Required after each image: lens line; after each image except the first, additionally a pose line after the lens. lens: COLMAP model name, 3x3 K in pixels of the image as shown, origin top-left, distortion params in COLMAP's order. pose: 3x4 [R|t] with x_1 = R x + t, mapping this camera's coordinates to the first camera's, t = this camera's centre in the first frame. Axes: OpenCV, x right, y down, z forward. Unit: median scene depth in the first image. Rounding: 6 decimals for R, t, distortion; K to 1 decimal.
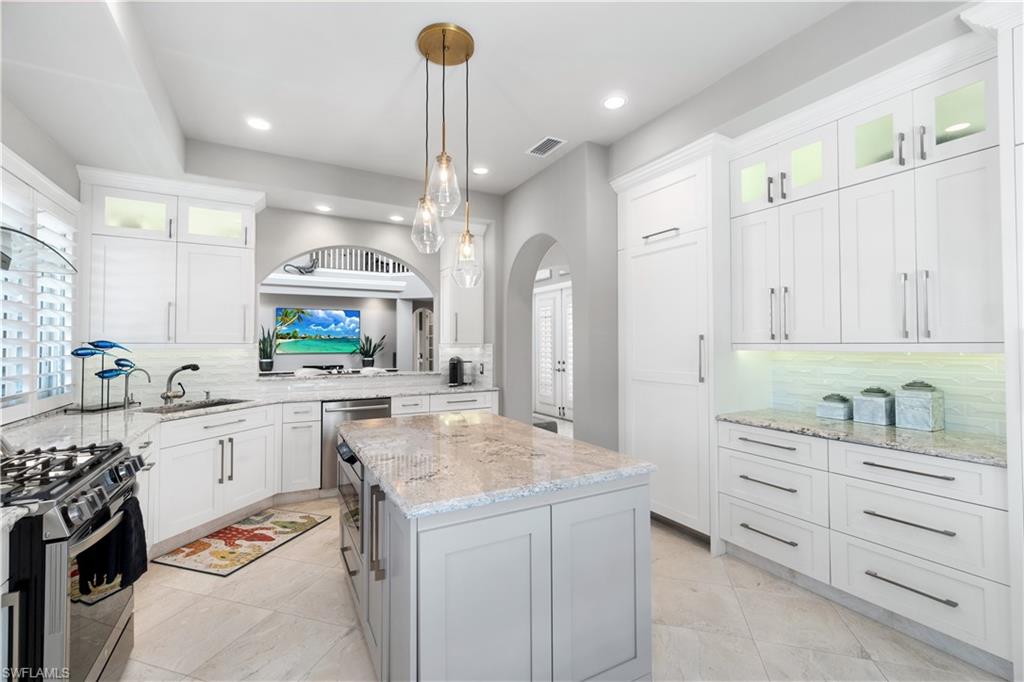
lens RADIAL K [[438.4, 0, 505.0], [0, 438.4, 339.6], [0, 0, 1]] dist [-0.000731, -0.000008]
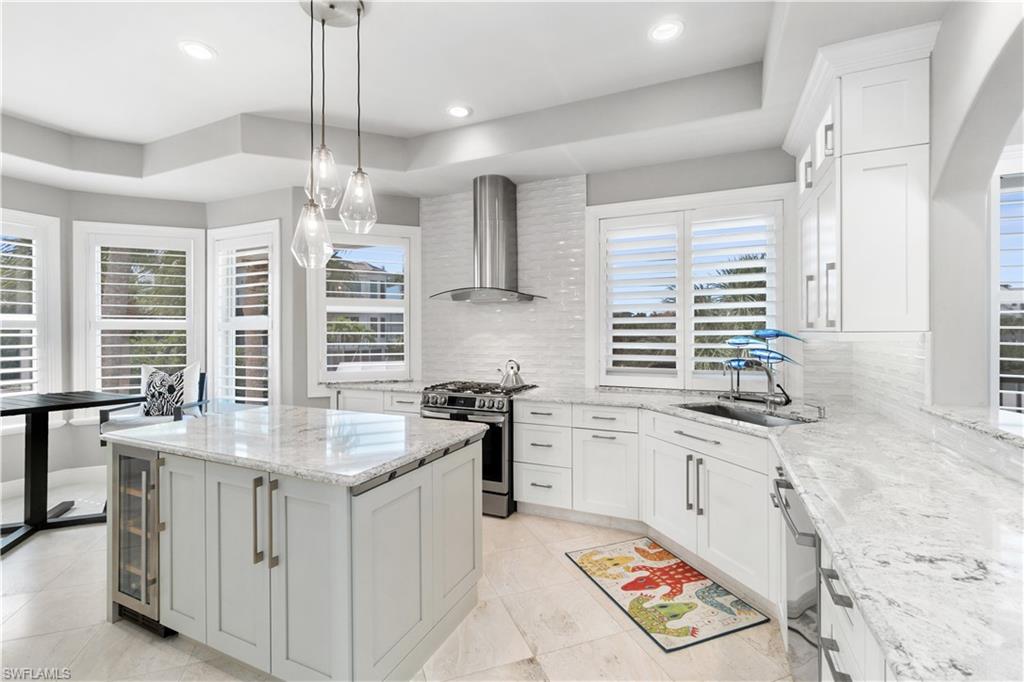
lens RADIAL K [[448.1, 0, 510.5], [0, 448.1, 335.6], [0, 0, 1]] dist [-0.000293, -0.000063]
pose [[-0.795978, 0.006188, -0.605294, 0.094240], [0.012072, 0.999911, -0.005652, 0.014894], [0.605205, -0.011806, -0.795982, 1.419192]]
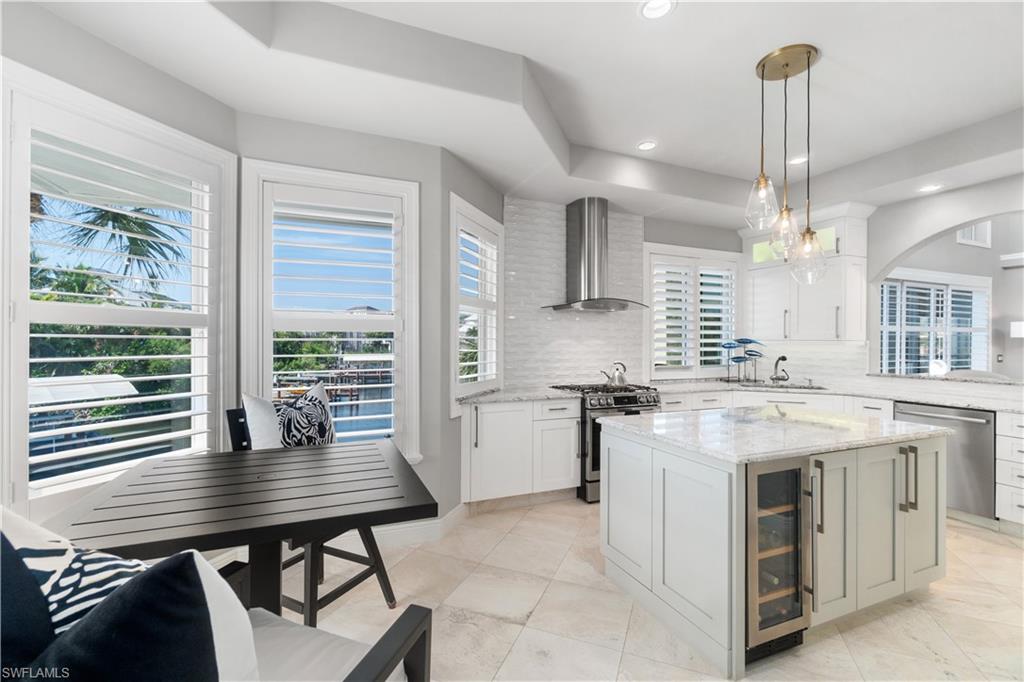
lens RADIAL K [[438.4, 0, 505.0], [0, 438.4, 339.6], [0, 0, 1]] dist [-0.000731, -0.000008]
pose [[-0.106812, -0.002591, -0.994276, 0.736910], [0.008670, 0.999956, -0.003537, 0.003789], [0.994241, -0.008999, -0.106785, 0.301516]]
